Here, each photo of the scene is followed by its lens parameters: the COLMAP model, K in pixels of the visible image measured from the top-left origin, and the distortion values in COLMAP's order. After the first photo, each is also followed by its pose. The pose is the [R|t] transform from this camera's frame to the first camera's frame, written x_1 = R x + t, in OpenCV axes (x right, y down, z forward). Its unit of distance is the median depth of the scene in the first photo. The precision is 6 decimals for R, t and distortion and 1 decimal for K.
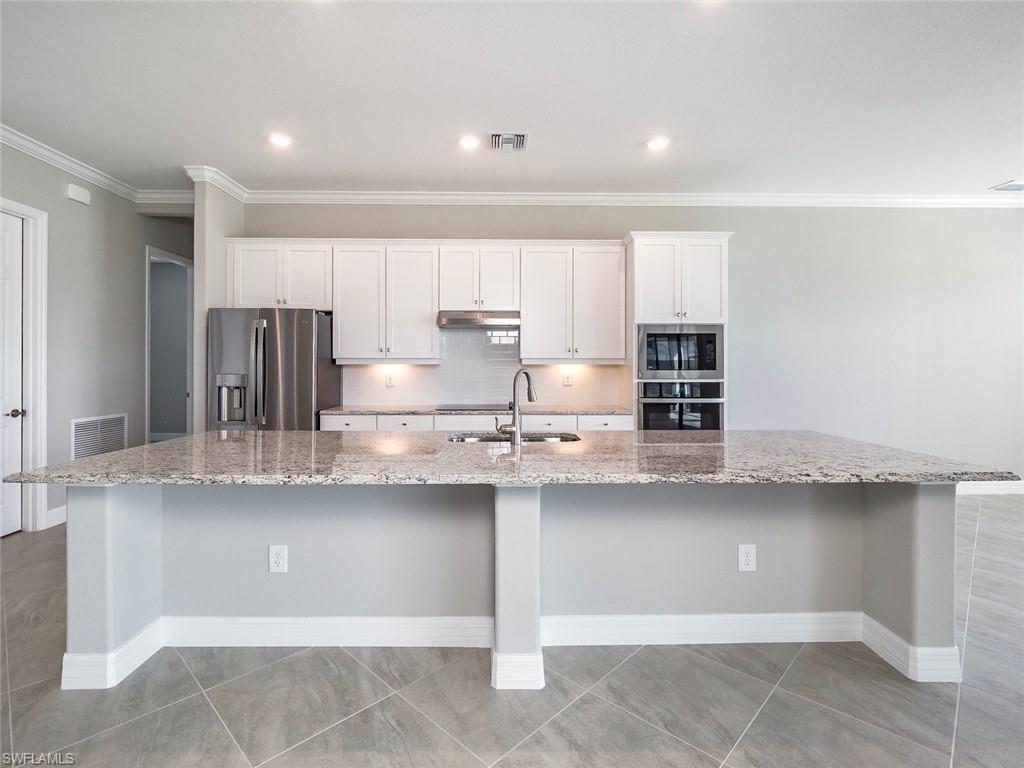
lens RADIAL K [[510.4, 0, 508.7], [0, 510.4, 362.7], [0, 0, 1]] dist [-0.003460, -0.001481]
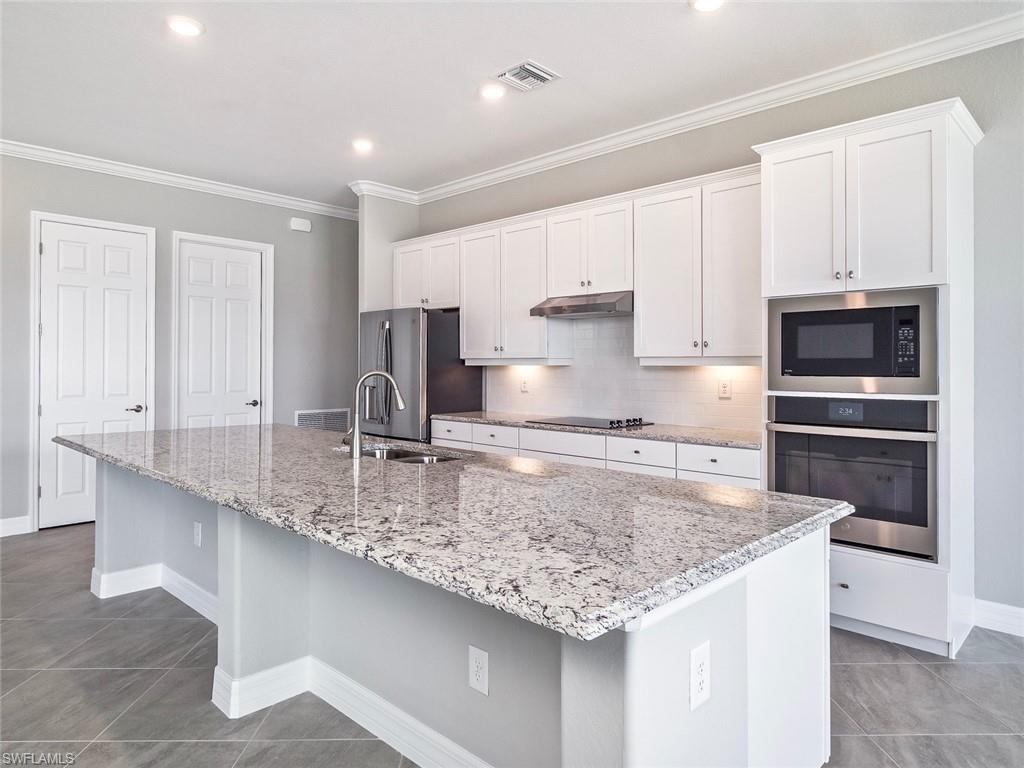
lens RADIAL K [[651.6, 0, 490.6], [0, 651.6, 360.6], [0, 0, 1]] dist [0.003655, 0.002873]
pose [[0.698645, -0.004883, -0.715452, 0.571946], [0.002547, 0.999987, -0.004339, -0.000345], [0.715464, 0.001209, 0.698649, 0.236015]]
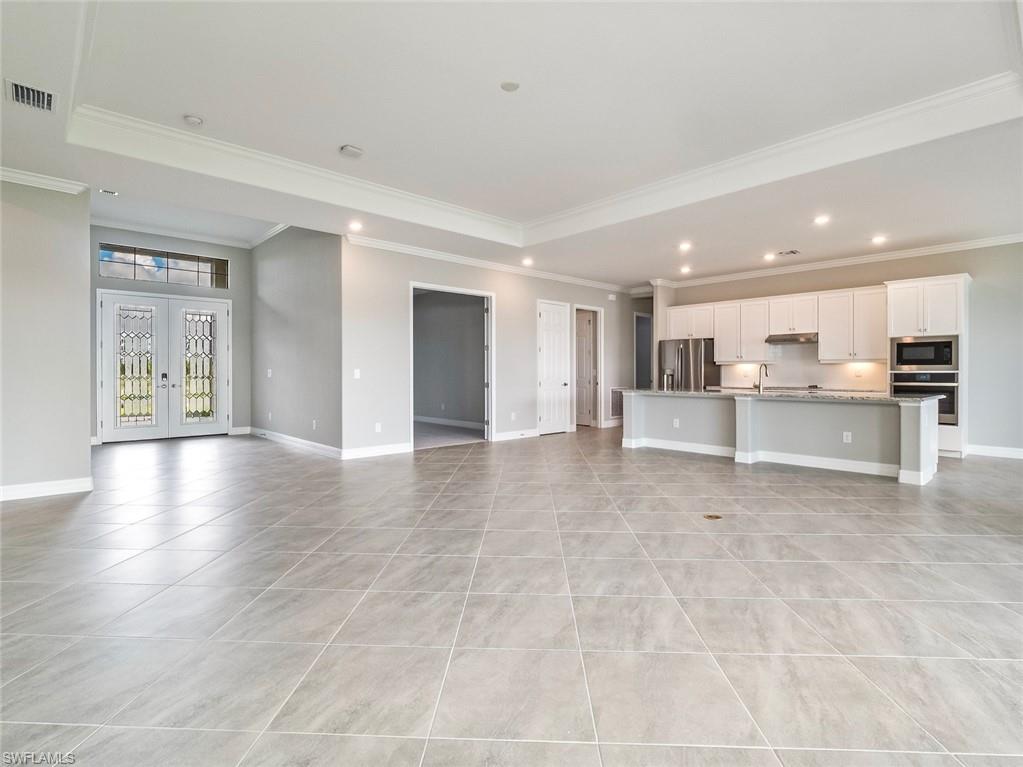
lens RADIAL K [[495.9, 0, 512.1], [0, 495.9, 373.7], [0, 0, 1]] dist [-0.000791, -0.000954]
pose [[0.668593, 0.001265, -0.743627, 0.628577], [0.005456, 0.999963, 0.006606, 0.024057], [0.743608, -0.008474, 0.668562, -0.985712]]
